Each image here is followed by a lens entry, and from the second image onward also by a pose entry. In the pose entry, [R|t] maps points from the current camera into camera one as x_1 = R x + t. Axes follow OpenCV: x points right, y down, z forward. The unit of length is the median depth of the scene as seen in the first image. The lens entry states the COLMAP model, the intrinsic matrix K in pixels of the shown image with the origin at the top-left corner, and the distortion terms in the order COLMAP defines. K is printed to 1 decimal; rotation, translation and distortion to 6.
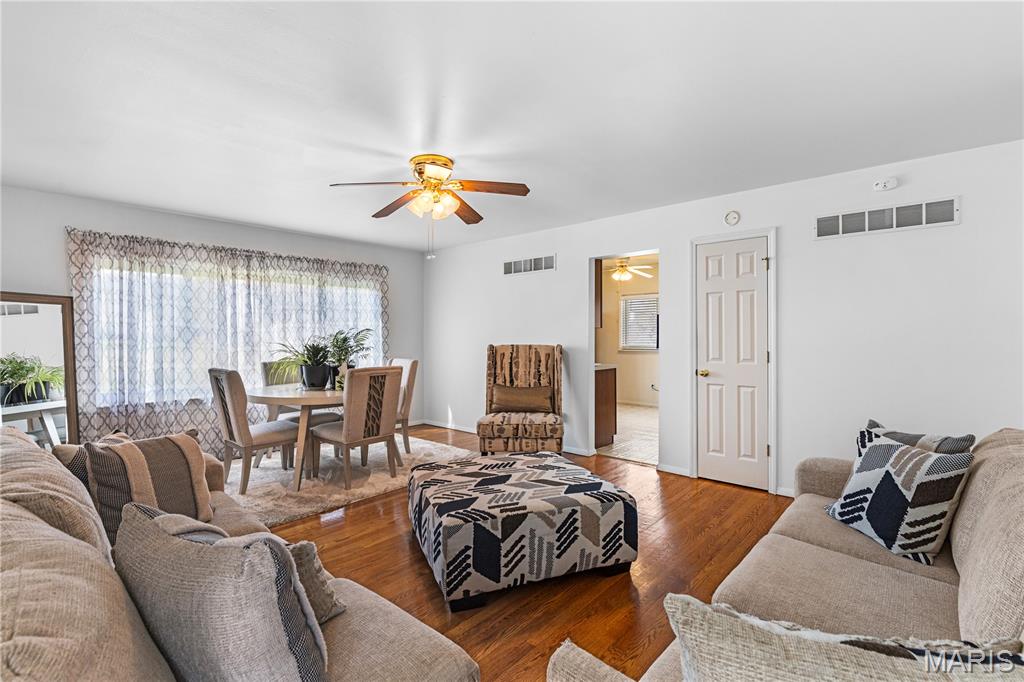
lens RADIAL K [[469.4, 0, 511.1], [0, 469.4, 338.5], [0, 0, 1]] dist [-0.000984, -0.000279]
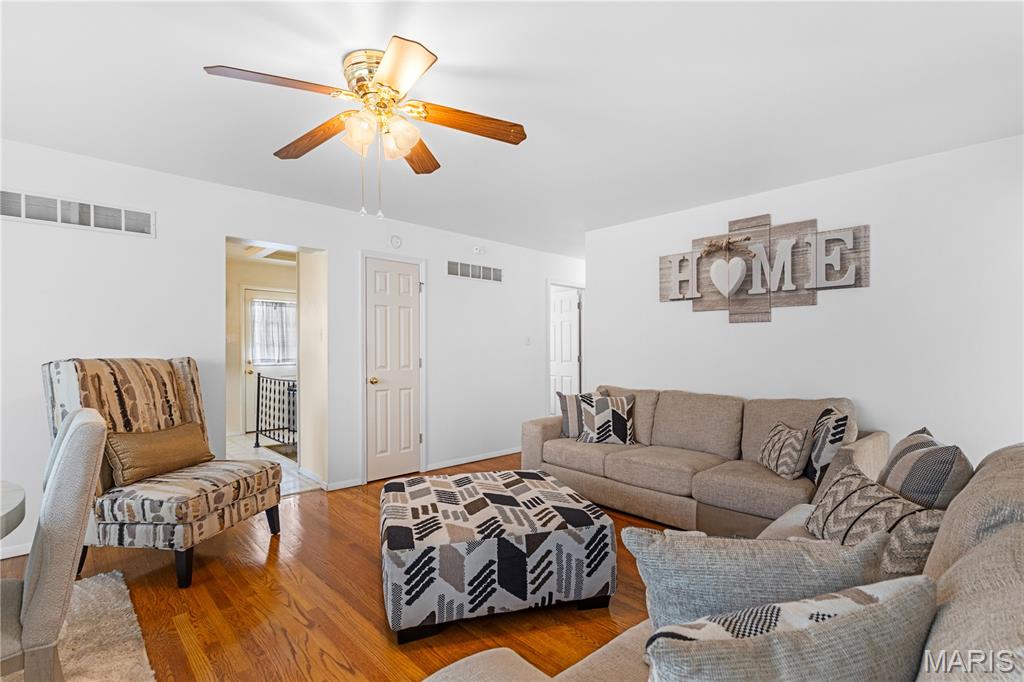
lens RADIAL K [[469.4, 0, 531.7], [0, 469.4, 353.4], [0, 0, 1]] dist [-0.000984, -0.000279]
pose [[0.072117, -0.004307, 0.997387, -0.849922], [0.008417, 0.999958, 0.003709, 0.015445], [-0.997361, 0.008128, 0.072151, 0.791736]]
